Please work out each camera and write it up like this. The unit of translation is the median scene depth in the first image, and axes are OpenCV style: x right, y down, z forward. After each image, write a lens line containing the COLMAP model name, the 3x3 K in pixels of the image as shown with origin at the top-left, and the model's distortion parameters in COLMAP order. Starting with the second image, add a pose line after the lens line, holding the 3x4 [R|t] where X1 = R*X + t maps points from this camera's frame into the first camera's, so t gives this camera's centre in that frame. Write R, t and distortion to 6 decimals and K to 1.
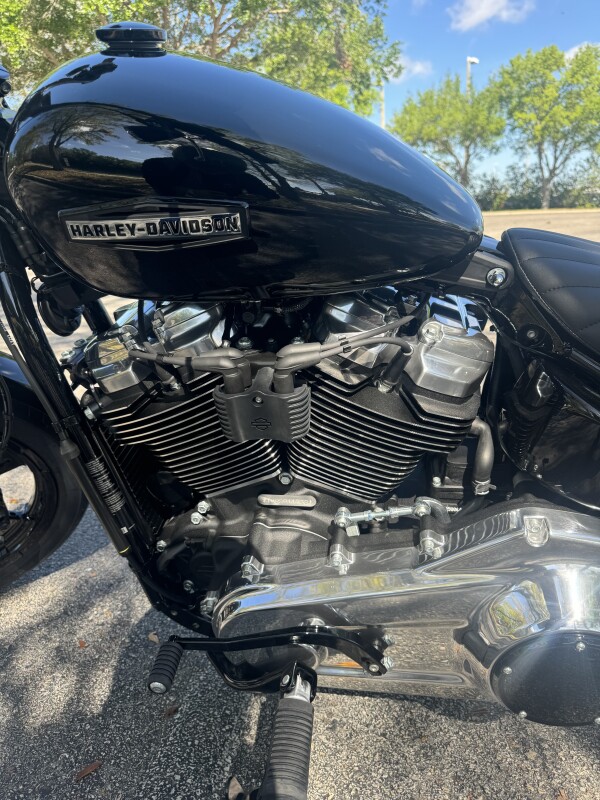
lens RADIAL K [[575.3, 0, 299.4], [0, 575.3, 403.5], [0, 0, 1]] dist [-0.000032, -0.011007]
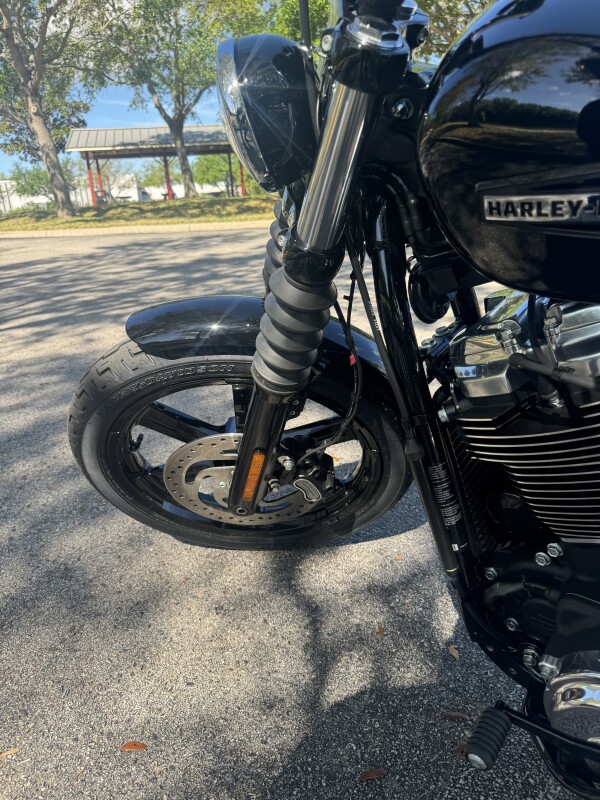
lens RADIAL K [[561.3, 0, 295.1], [0, 561.3, 403.4], [0, 0, 1]] dist [-0.000126, -0.005241]
pose [[0.852183, 0.180575, -0.491098, -0.122544], [-0.146762, 0.983377, 0.106915, -0.051562], [0.502241, -0.019037, 0.864518, 0.126125]]
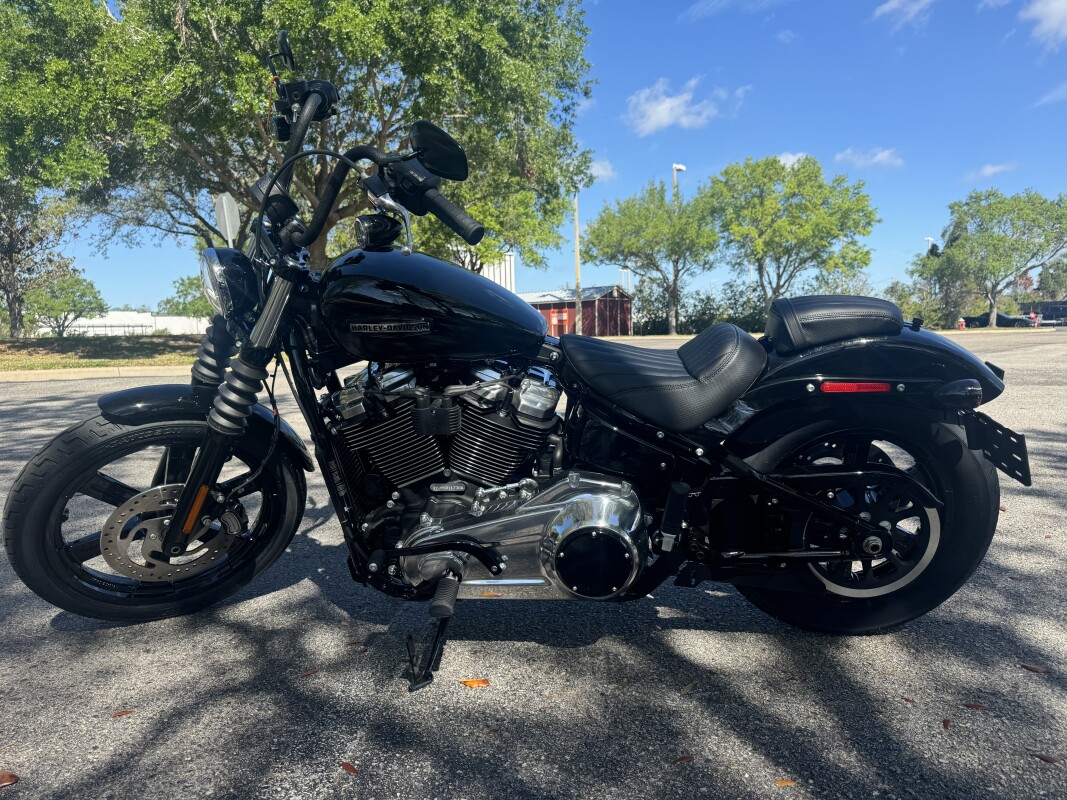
lens RADIAL K [[805.3, 0, 533.5], [0, 805.3, 400.0], [0, 0, 1]] dist [0.103037, -0.002518]
pose [[0.997585, 0.015673, 0.067659, 0.058632], [0.000704, 0.971873, -0.235505, 0.432794], [-0.069447, 0.234984, 0.969515, -1.230338]]
